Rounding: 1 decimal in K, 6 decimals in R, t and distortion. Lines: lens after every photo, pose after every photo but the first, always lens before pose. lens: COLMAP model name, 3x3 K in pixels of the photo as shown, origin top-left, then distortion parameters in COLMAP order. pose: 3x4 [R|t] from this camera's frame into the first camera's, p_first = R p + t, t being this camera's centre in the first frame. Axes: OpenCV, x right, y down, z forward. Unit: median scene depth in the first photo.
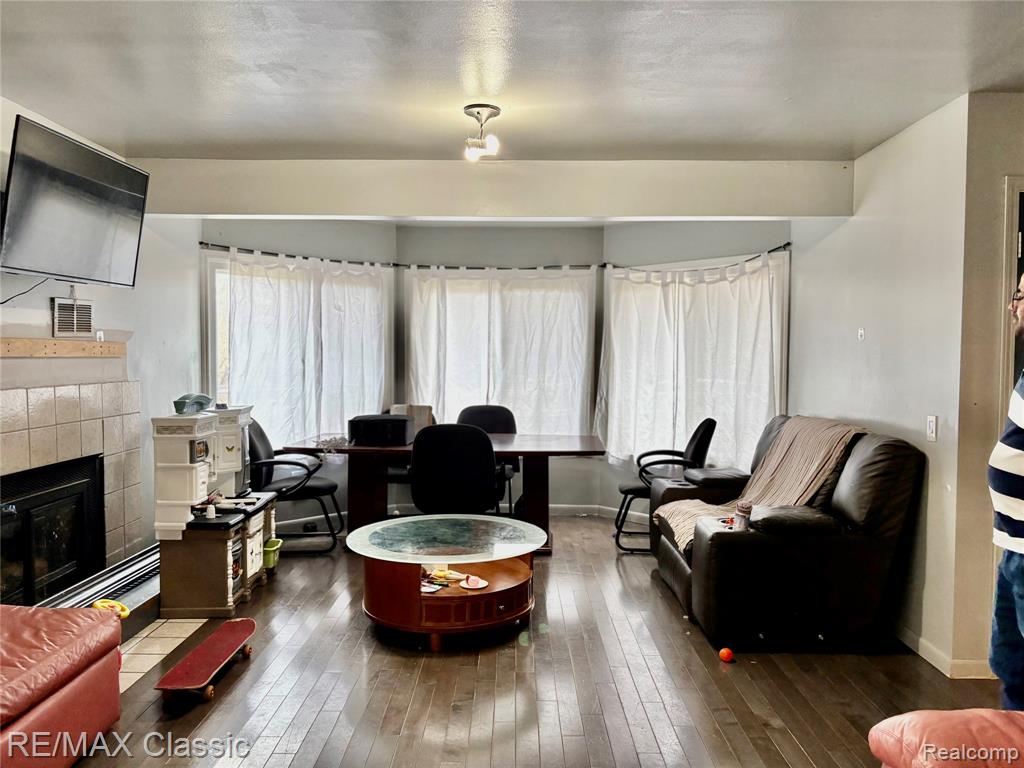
lens RADIAL K [[779.1, 0, 505.6], [0, 779.1, 384.0], [0, 0, 1]] dist [0.043000, -0.041854]
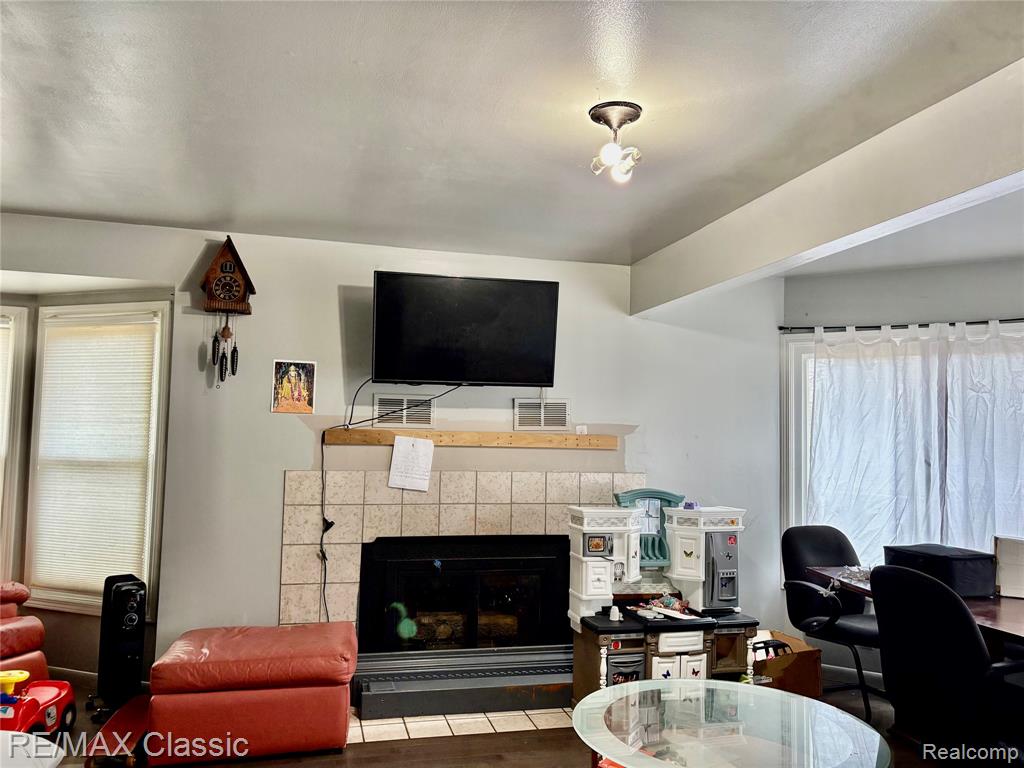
lens RADIAL K [[779.1, 0, 513.9], [0, 779.1, 389.3], [0, 0, 1]] dist [0.043000, -0.041854]
pose [[0.260213, -0.063313, -0.963473, 0.452806], [-0.055132, 0.995246, -0.080291, -0.020484], [0.963976, 0.074011, 0.255485, 0.524020]]
